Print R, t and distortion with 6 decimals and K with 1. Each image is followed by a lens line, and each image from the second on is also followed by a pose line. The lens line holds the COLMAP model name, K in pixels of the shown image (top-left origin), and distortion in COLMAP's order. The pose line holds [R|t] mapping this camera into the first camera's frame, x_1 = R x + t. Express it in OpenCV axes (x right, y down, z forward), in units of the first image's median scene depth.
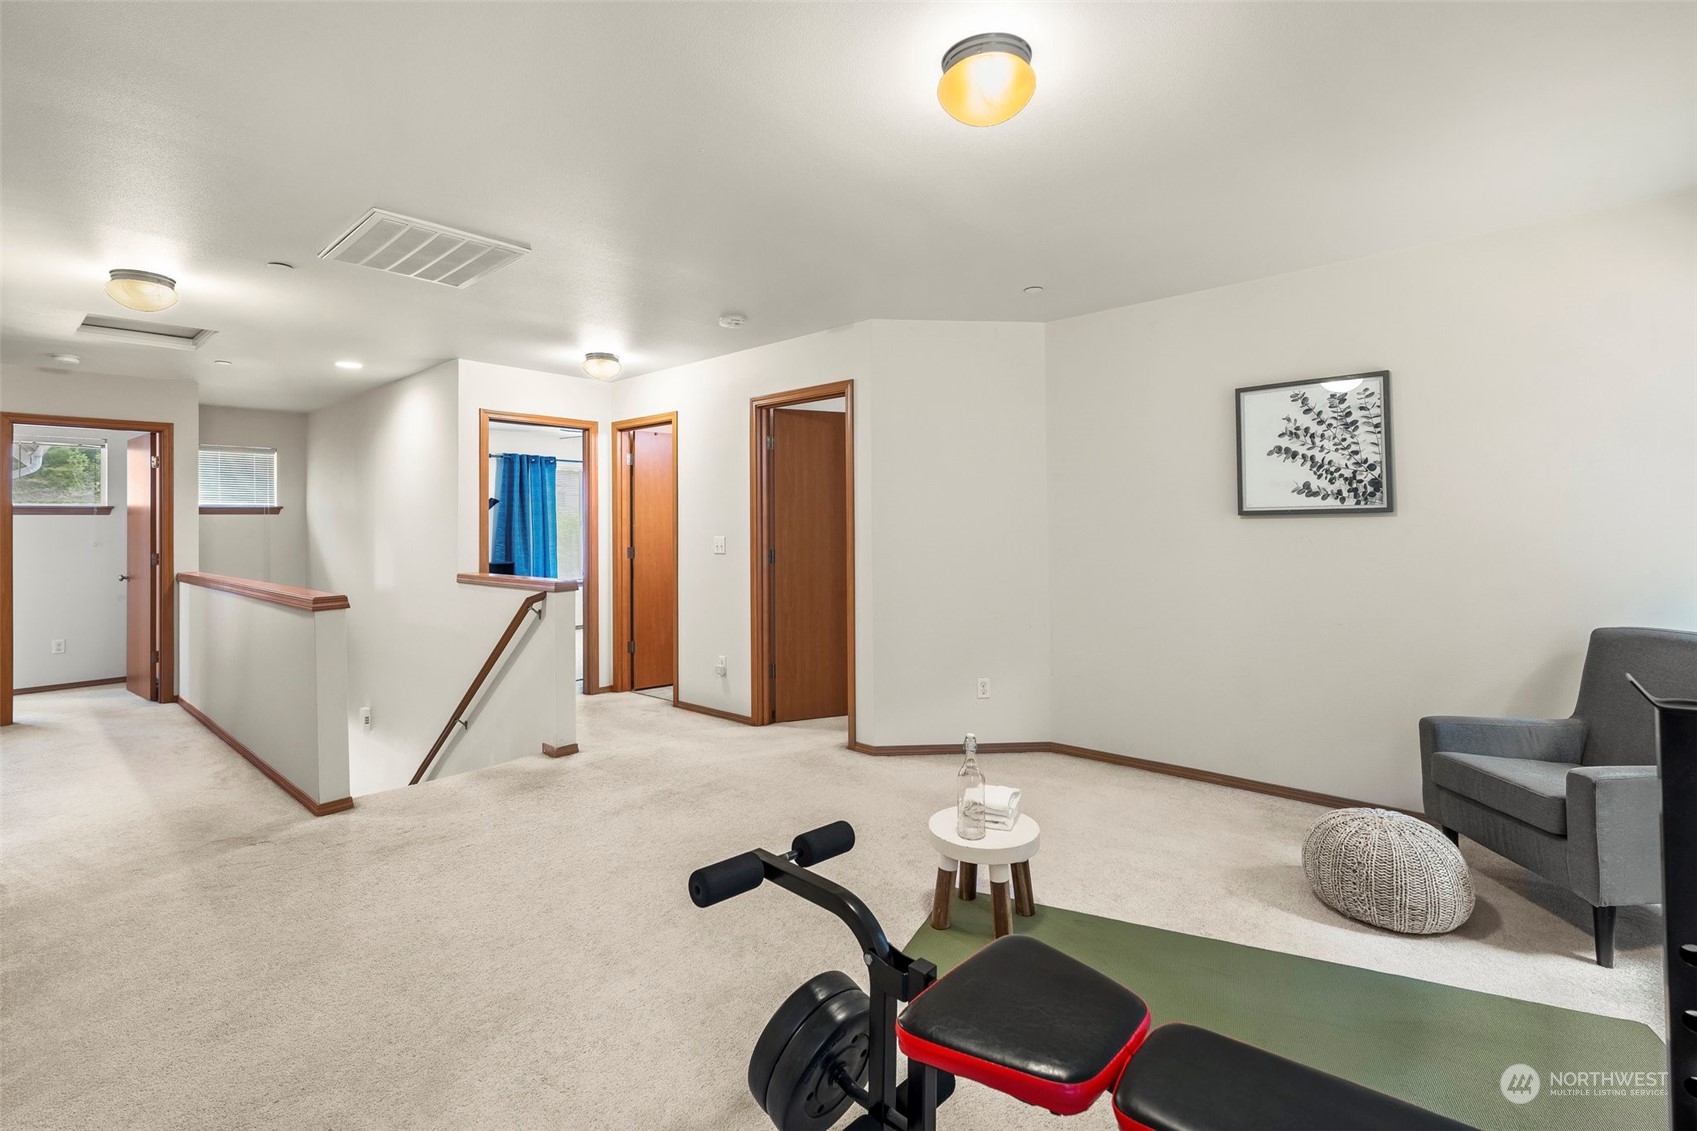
lens RADIAL K [[778.4, 0, 834.3], [0, 778.4, 542.1], [0, 0, 1]] dist [-0.000772, -0.000443]
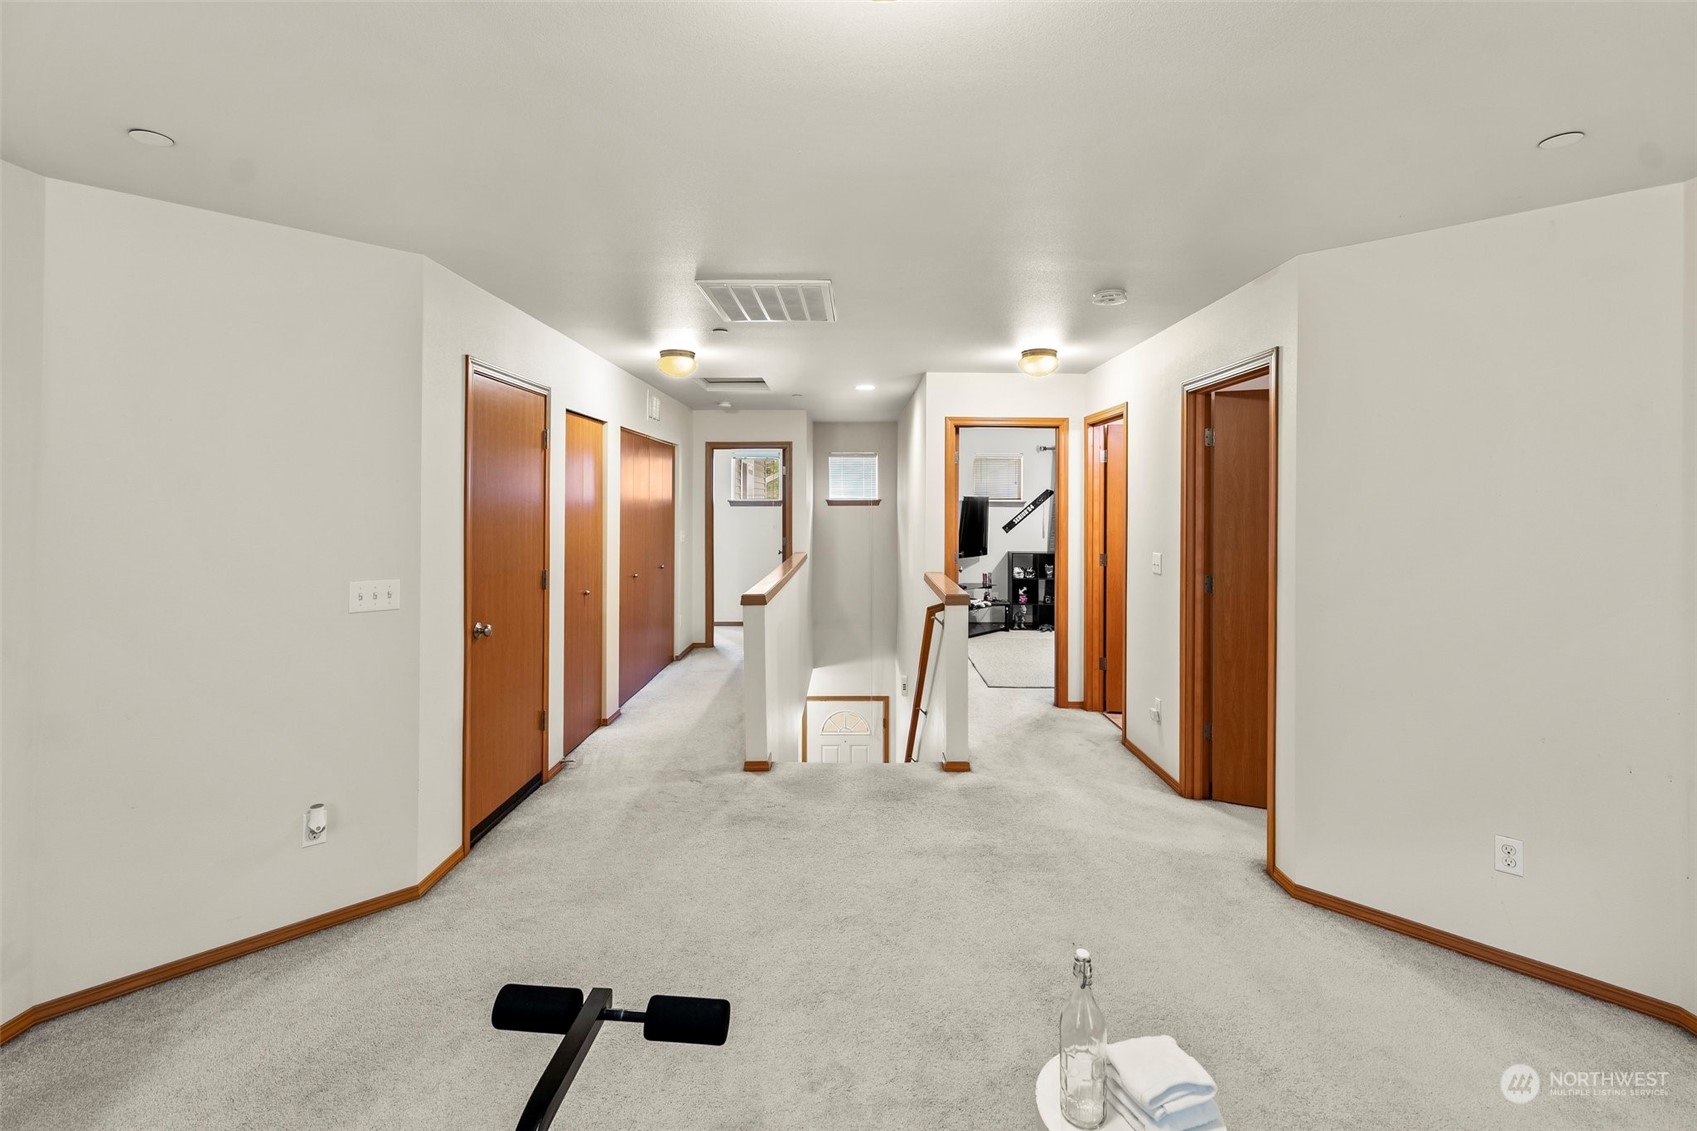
lens RADIAL K [[768.5, 0, 849.5], [0, 768.5, 516.7], [0, 0, 1]] dist [0.000081, -0.000130]
pose [[0.658217, 0.025443, -0.752398, 0.255853], [-0.020405, 0.999665, 0.015953, -0.053419], [0.752551, 0.004852, 0.658516, 0.230099]]
